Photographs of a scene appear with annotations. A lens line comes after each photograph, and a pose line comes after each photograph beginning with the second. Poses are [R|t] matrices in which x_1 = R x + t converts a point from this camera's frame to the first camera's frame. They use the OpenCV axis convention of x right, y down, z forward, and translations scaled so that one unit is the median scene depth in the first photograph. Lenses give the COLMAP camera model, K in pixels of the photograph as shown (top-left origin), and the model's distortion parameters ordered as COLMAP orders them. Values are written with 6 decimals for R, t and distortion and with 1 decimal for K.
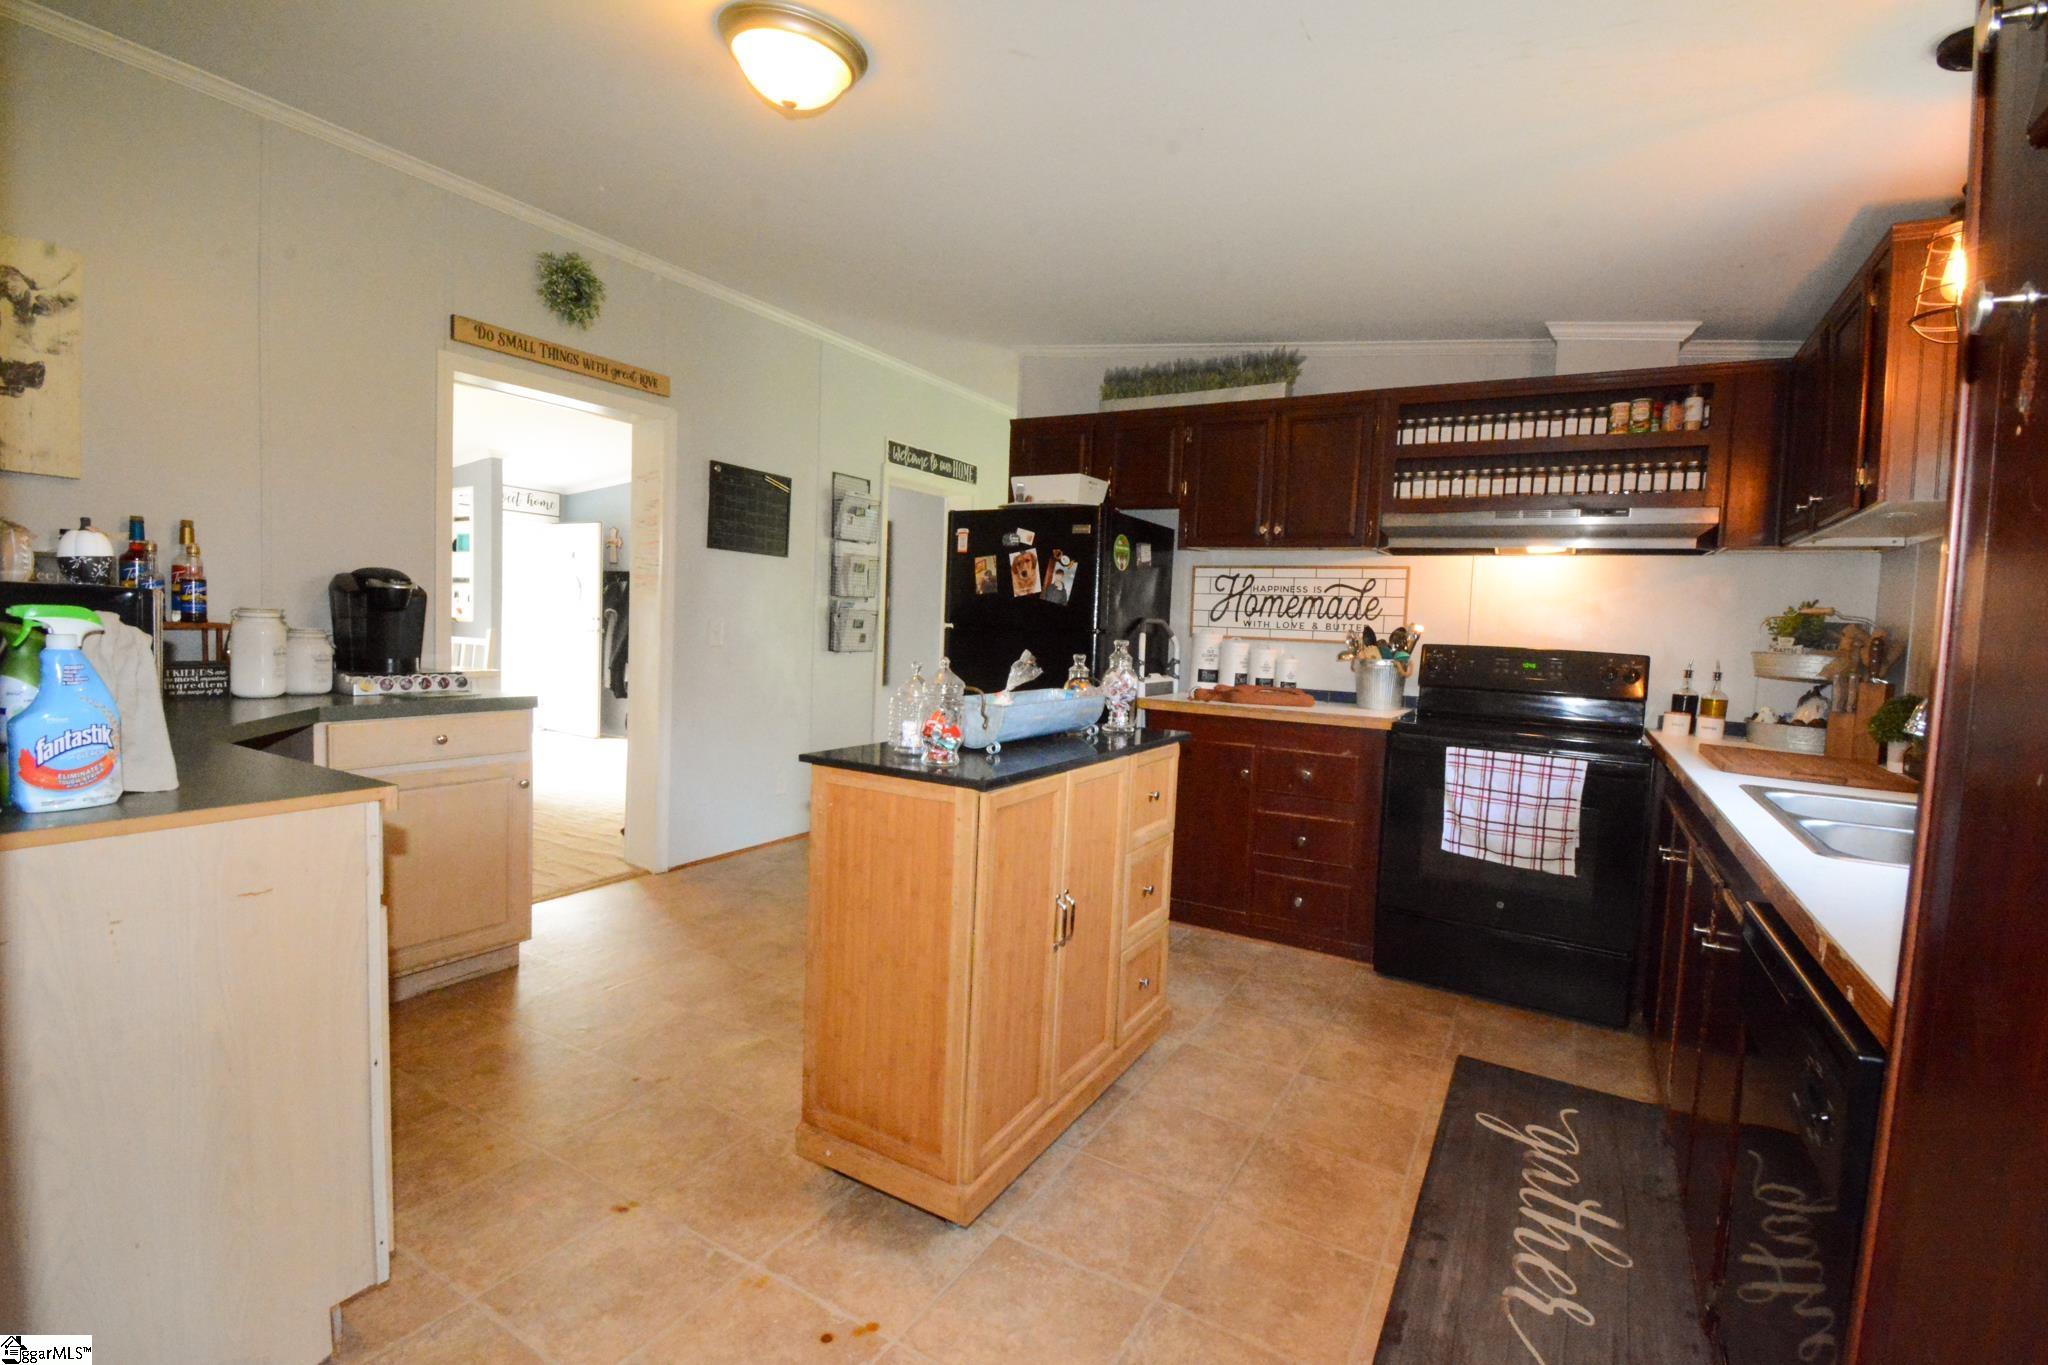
lens RADIAL K [[931.4, 0, 1027.6], [0, 931.4, 681.5], [0, 0, 1]] dist [-0.016475, -0.001038]
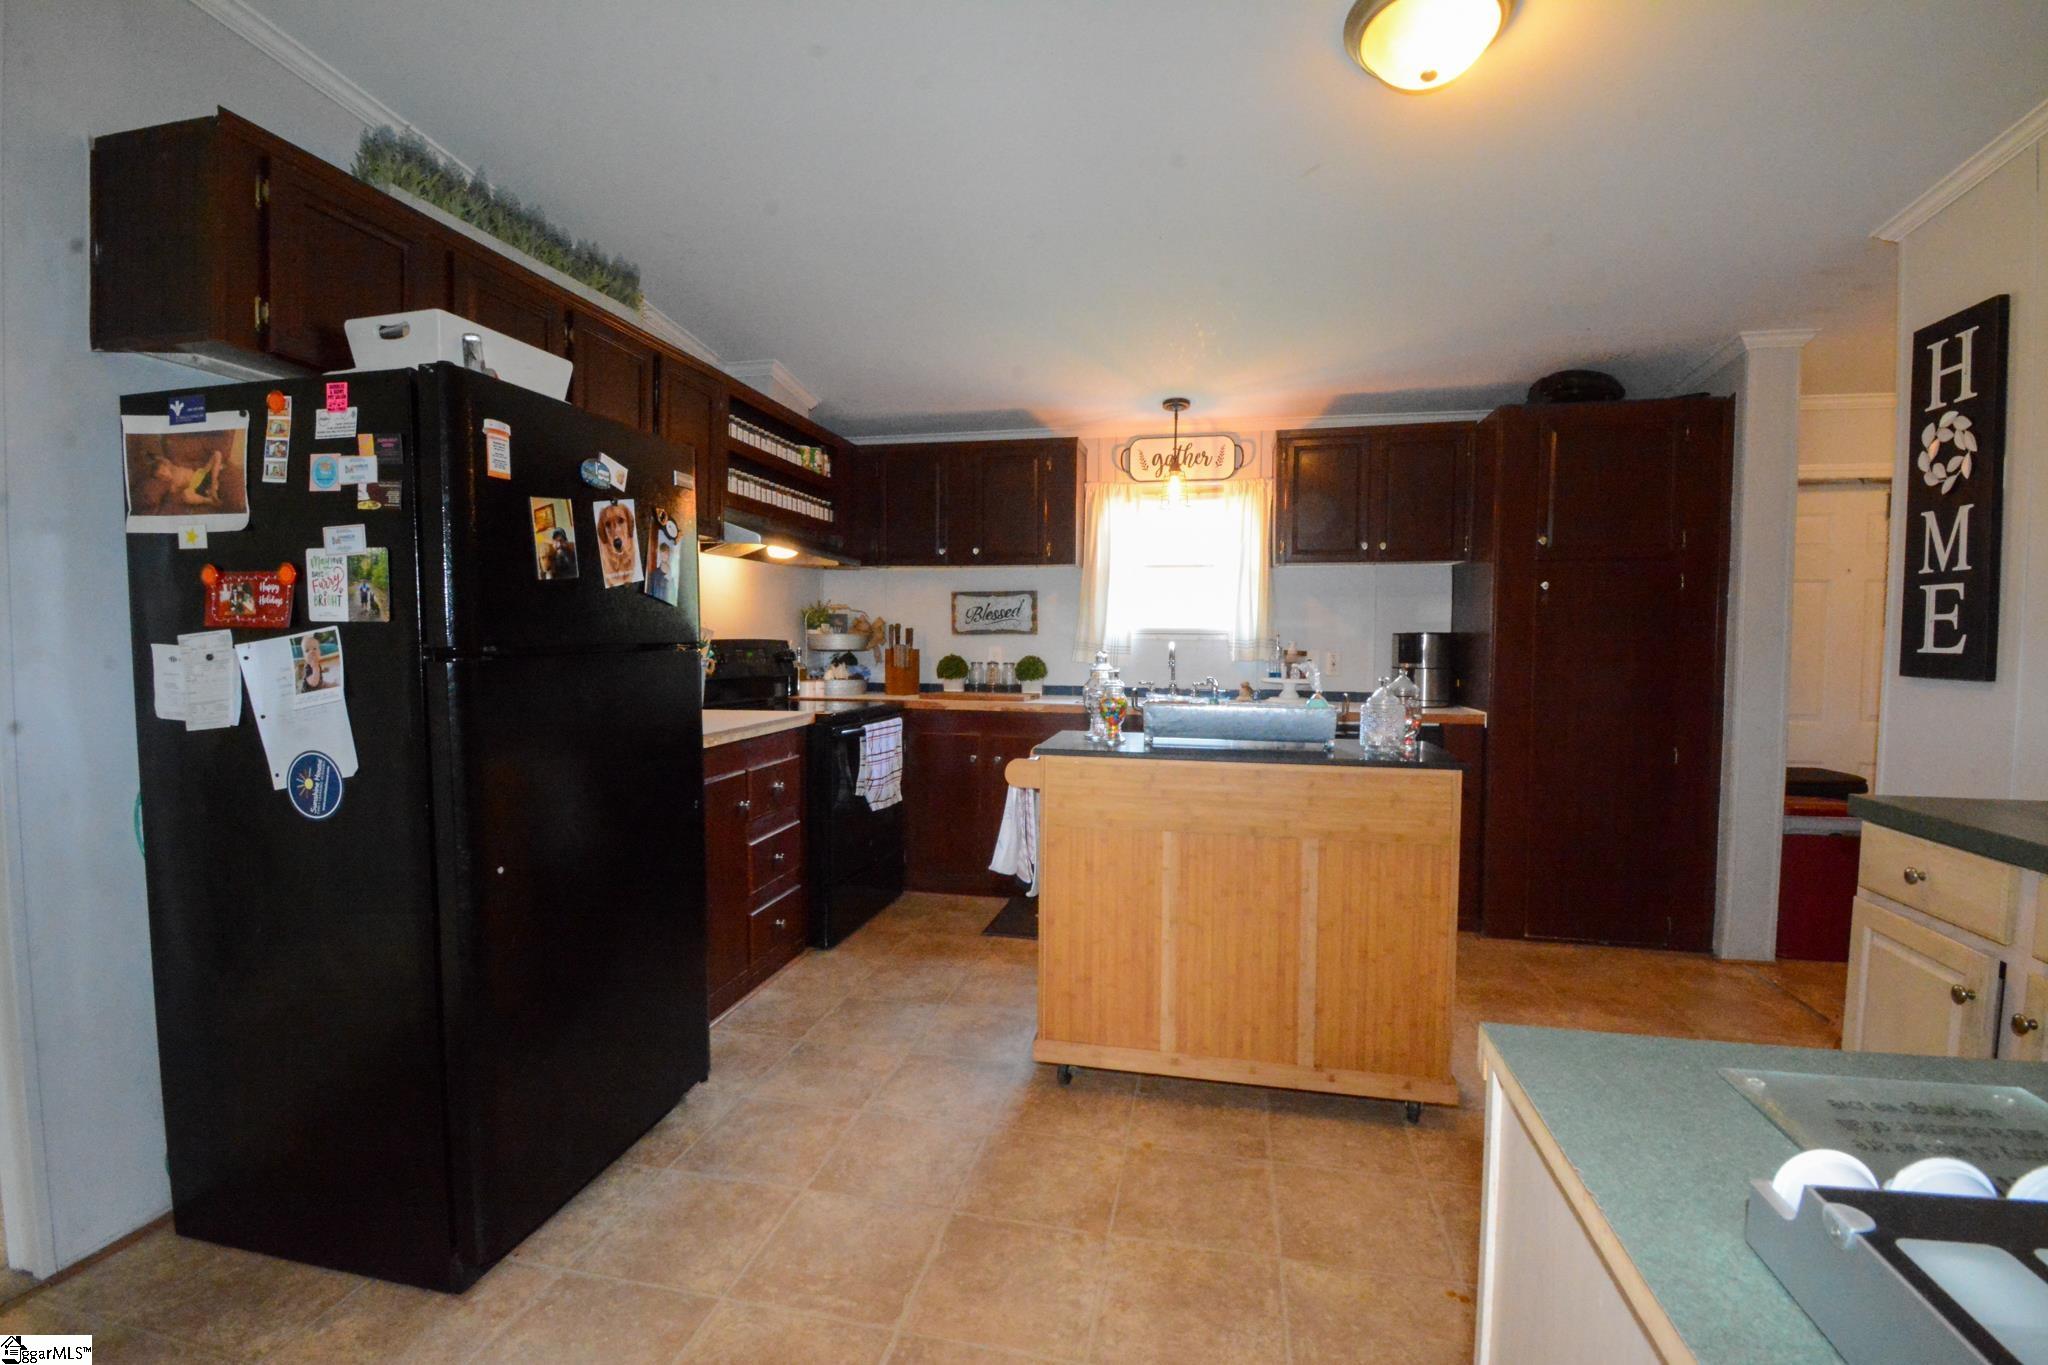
lens RADIAL K [[931.4, 0, 1026.7], [0, 931.4, 684.7], [0, 0, 1]] dist [-0.016475, -0.001038]
pose [[-0.353190, -0.096574, 0.930554, -0.577710], [0.033916, 0.992682, 0.115895, -0.090782], [-0.934937, 0.072494, -0.347330, 0.976409]]
